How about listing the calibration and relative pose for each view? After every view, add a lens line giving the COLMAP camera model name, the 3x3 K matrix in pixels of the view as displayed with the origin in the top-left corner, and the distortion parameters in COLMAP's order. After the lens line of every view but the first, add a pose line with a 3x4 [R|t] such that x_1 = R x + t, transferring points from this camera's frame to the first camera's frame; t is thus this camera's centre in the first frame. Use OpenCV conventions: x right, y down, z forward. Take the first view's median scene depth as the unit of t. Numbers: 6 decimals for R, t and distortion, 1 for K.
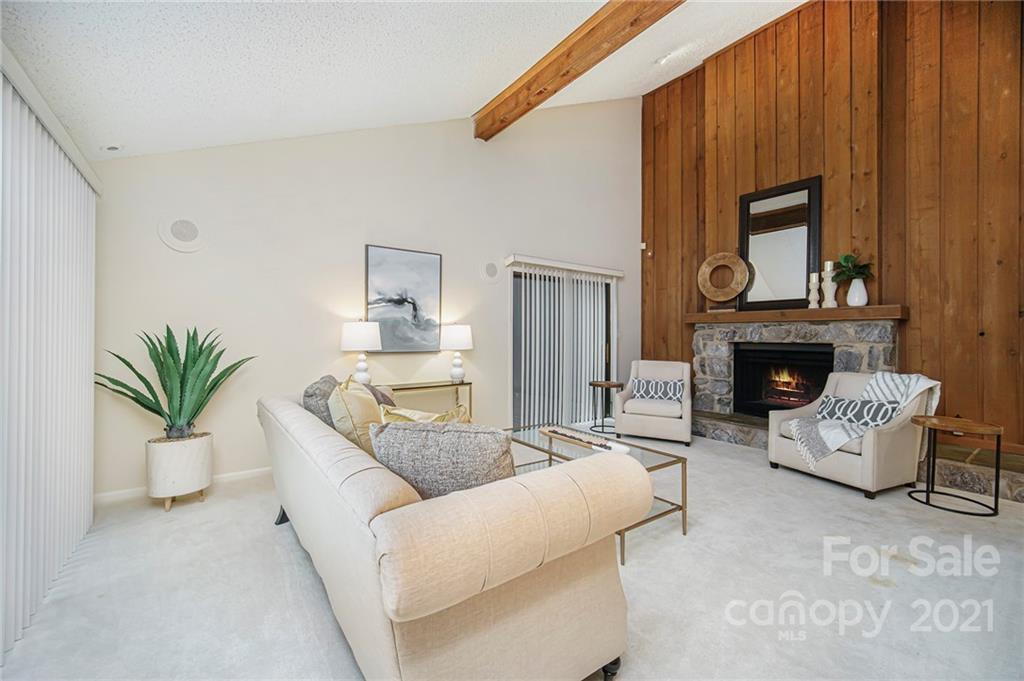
lens RADIAL K [[408.5, 0, 511.0], [0, 408.5, 337.4], [0, 0, 1]] dist [0.005078, 0.000744]
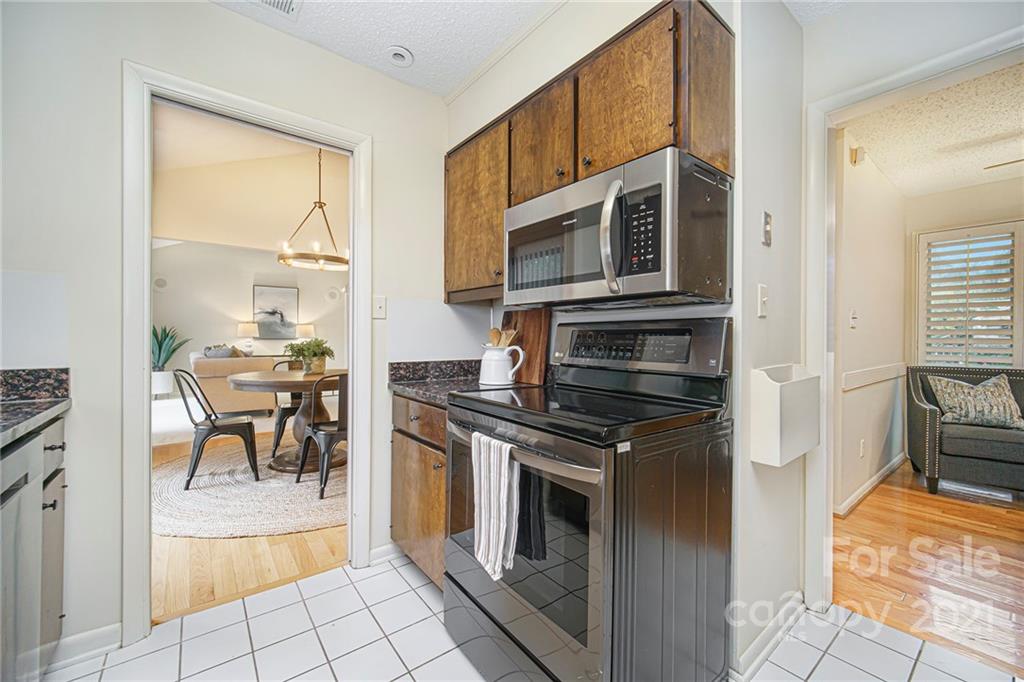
lens RADIAL K [[408.5, 0, 510.8], [0, 408.5, 340.0], [0, 0, 1]] dist [0.005078, 0.000744]
pose [[0.999992, -0.002170, 0.003461, 0.868549], [0.002153, 0.999986, 0.004918, 0.035952], [-0.003471, -0.004911, 0.999982, -0.981534]]
